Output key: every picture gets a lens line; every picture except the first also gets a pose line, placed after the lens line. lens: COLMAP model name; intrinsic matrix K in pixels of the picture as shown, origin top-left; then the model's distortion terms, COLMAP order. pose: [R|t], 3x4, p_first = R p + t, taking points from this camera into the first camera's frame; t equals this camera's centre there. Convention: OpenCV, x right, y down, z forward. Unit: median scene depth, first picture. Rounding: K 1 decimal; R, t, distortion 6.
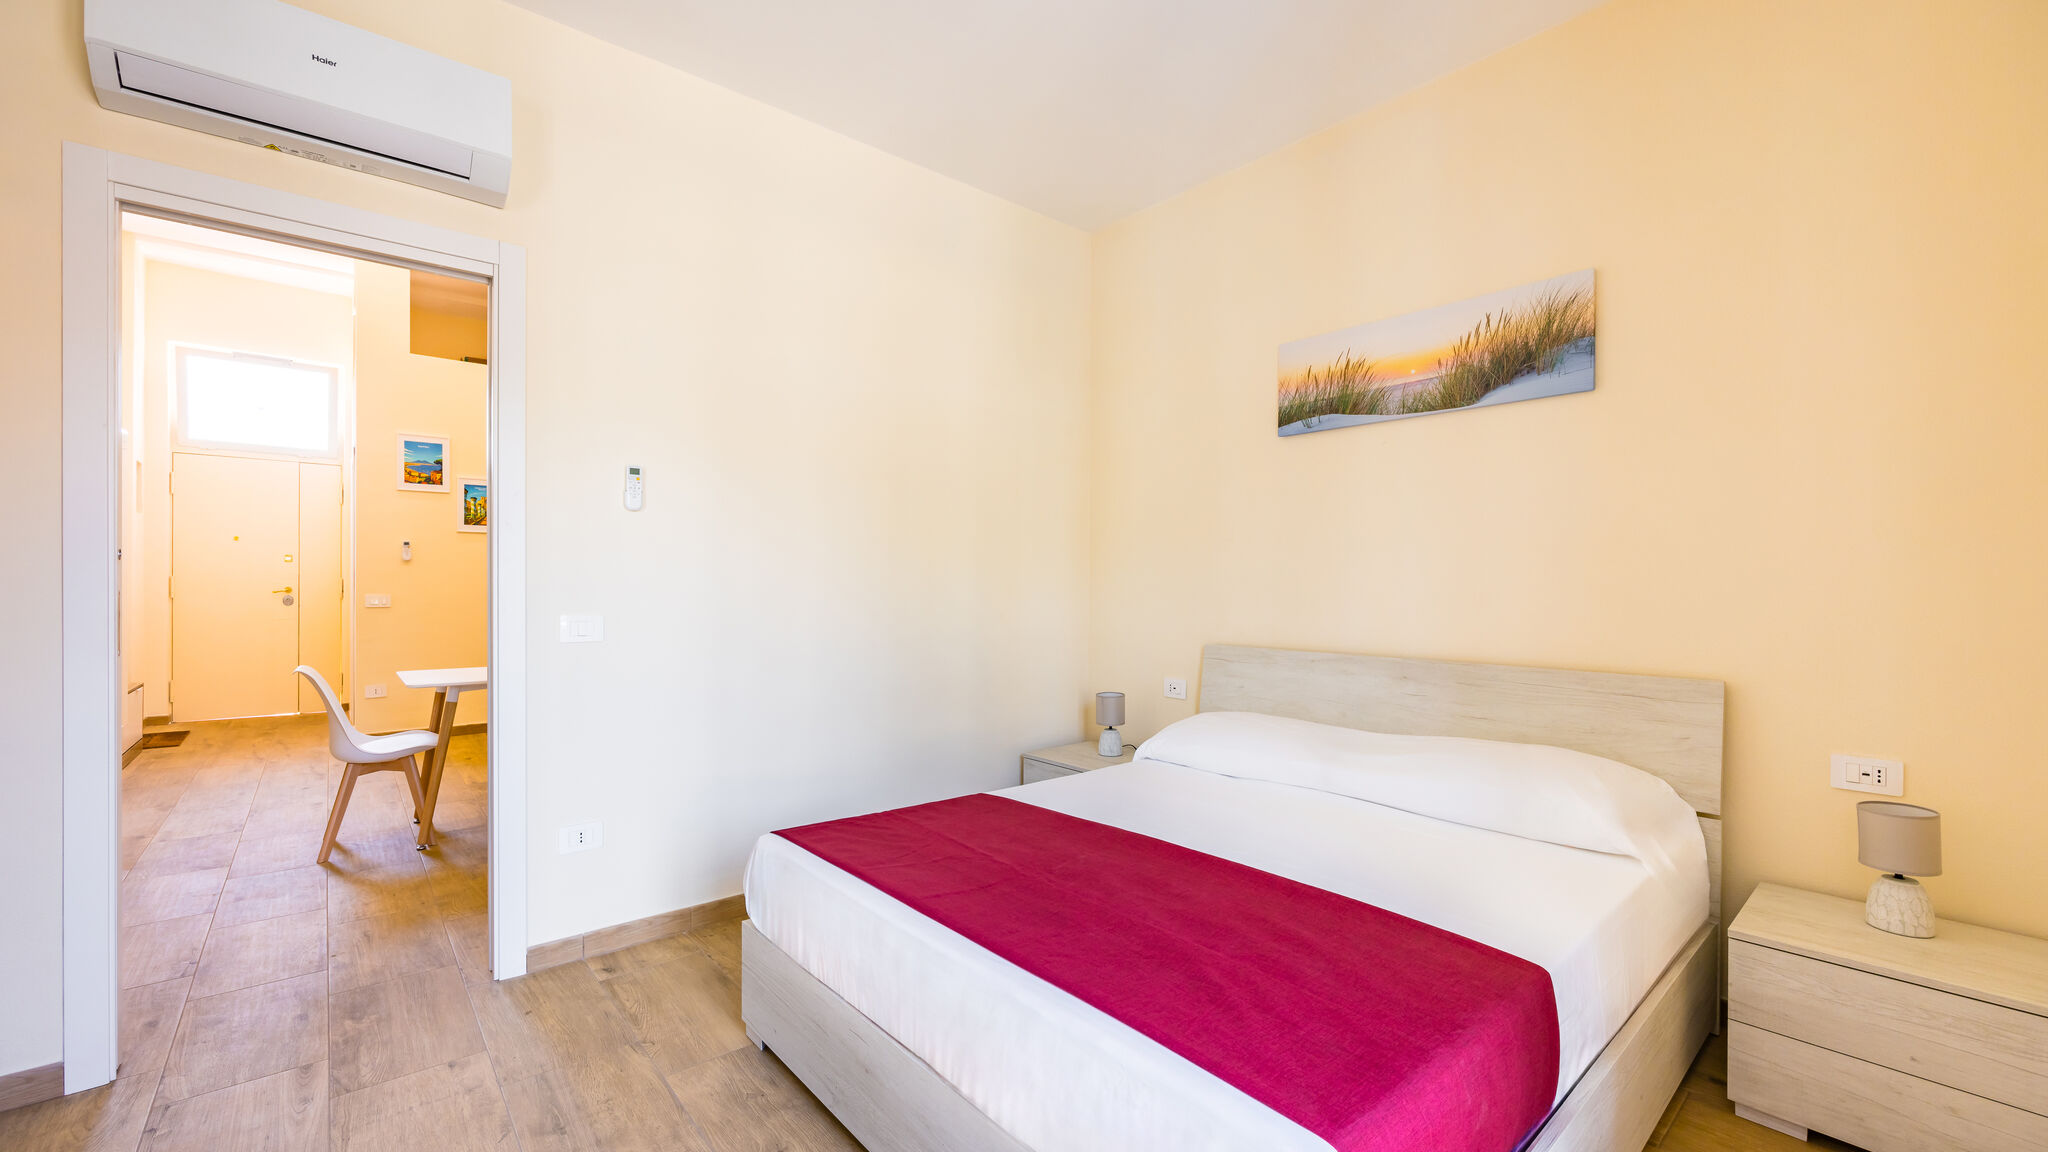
lens RADIAL K [[807.0, 0, 1018.3], [0, 807.0, 587.7], [0, 0, 1]] dist [-0.001995, -0.000258]
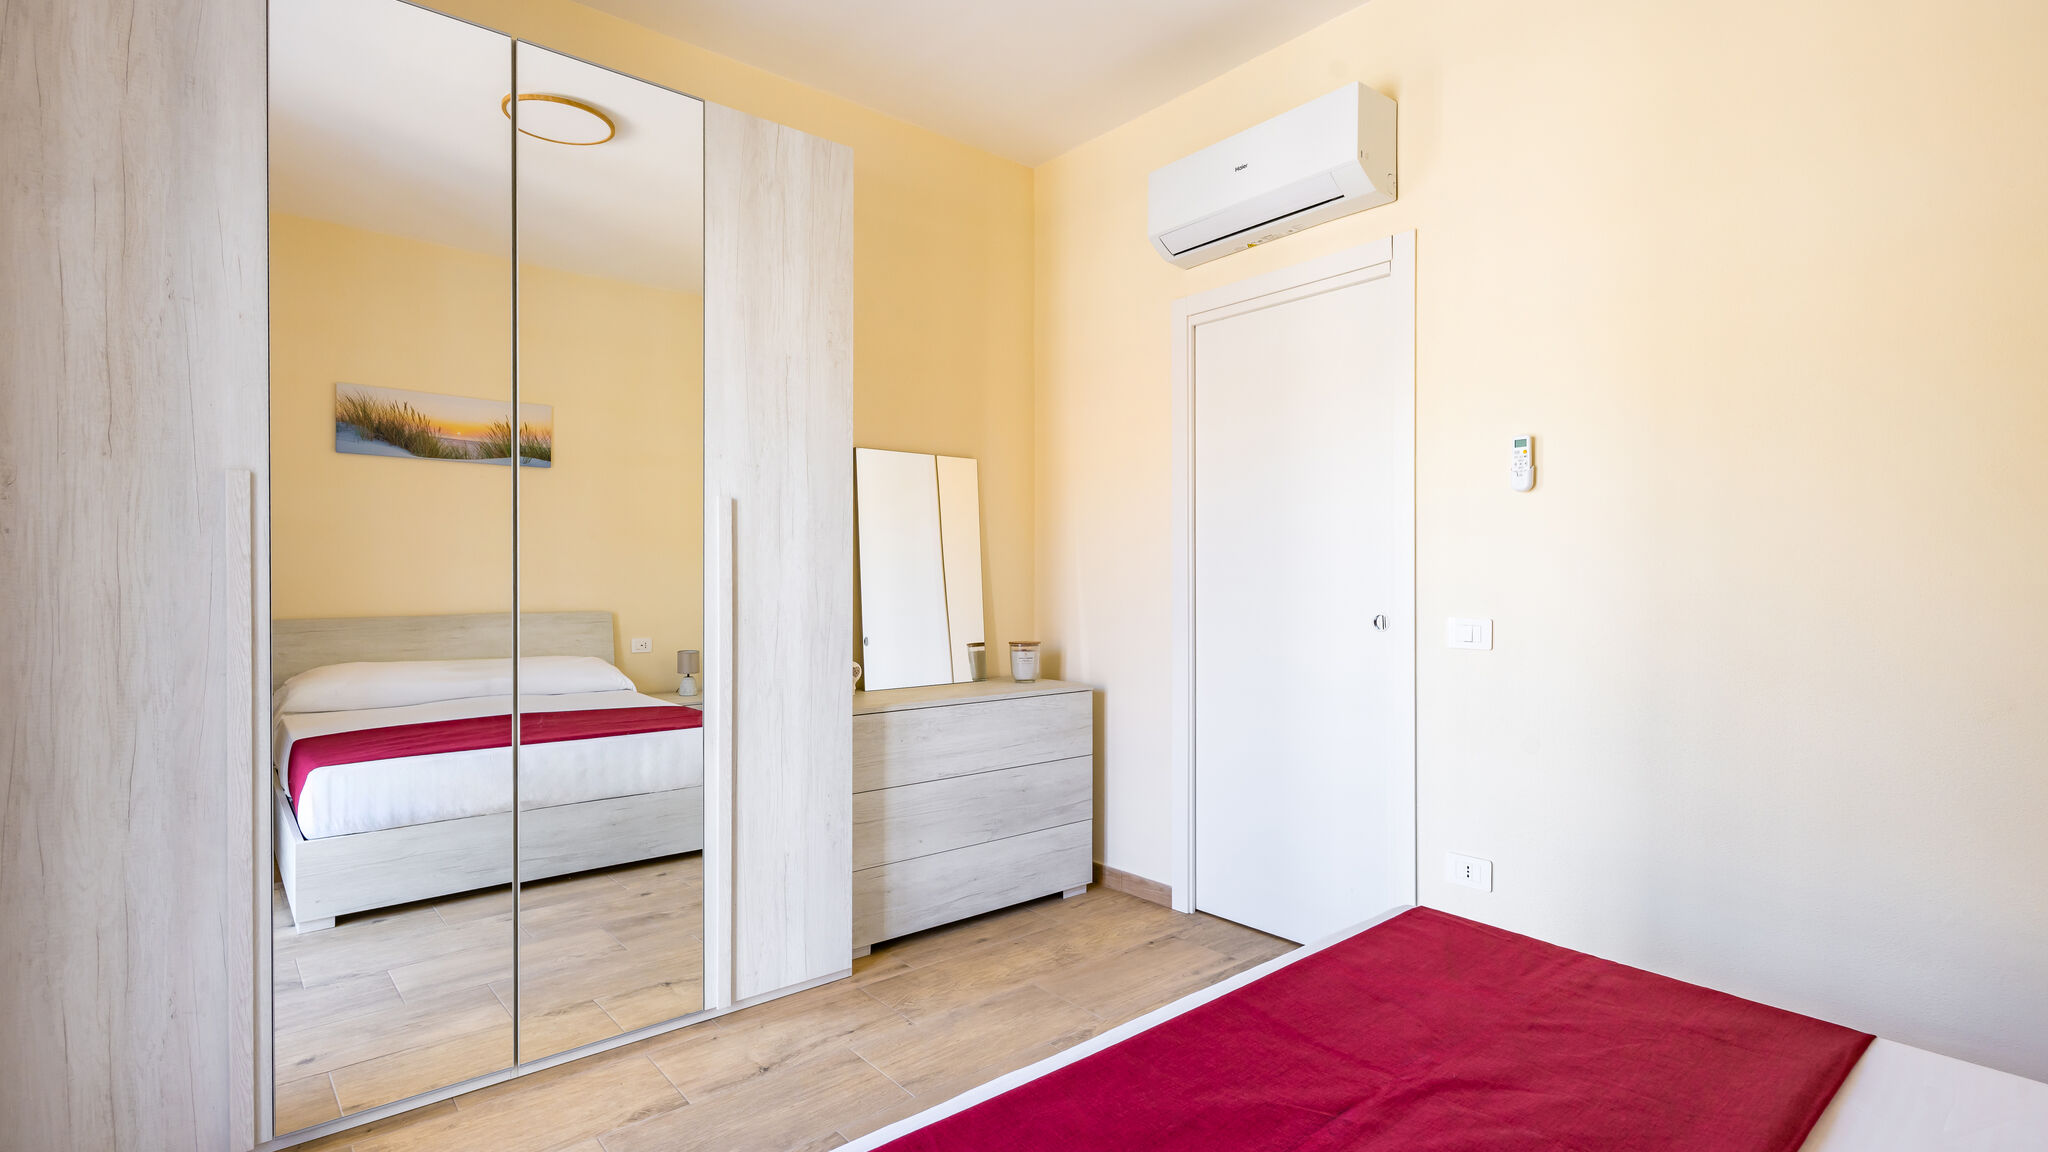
lens RADIAL K [[951.9, 0, 1055.5], [0, 951.9, 563.6], [0, 0, 1]] dist [0.026340, -0.000598]
pose [[0.017575, -0.026556, -0.999493, 0.415405], [0.004710, 0.999638, -0.026477, 0.004799], [0.999834, -0.004242, 0.017694, 0.448763]]
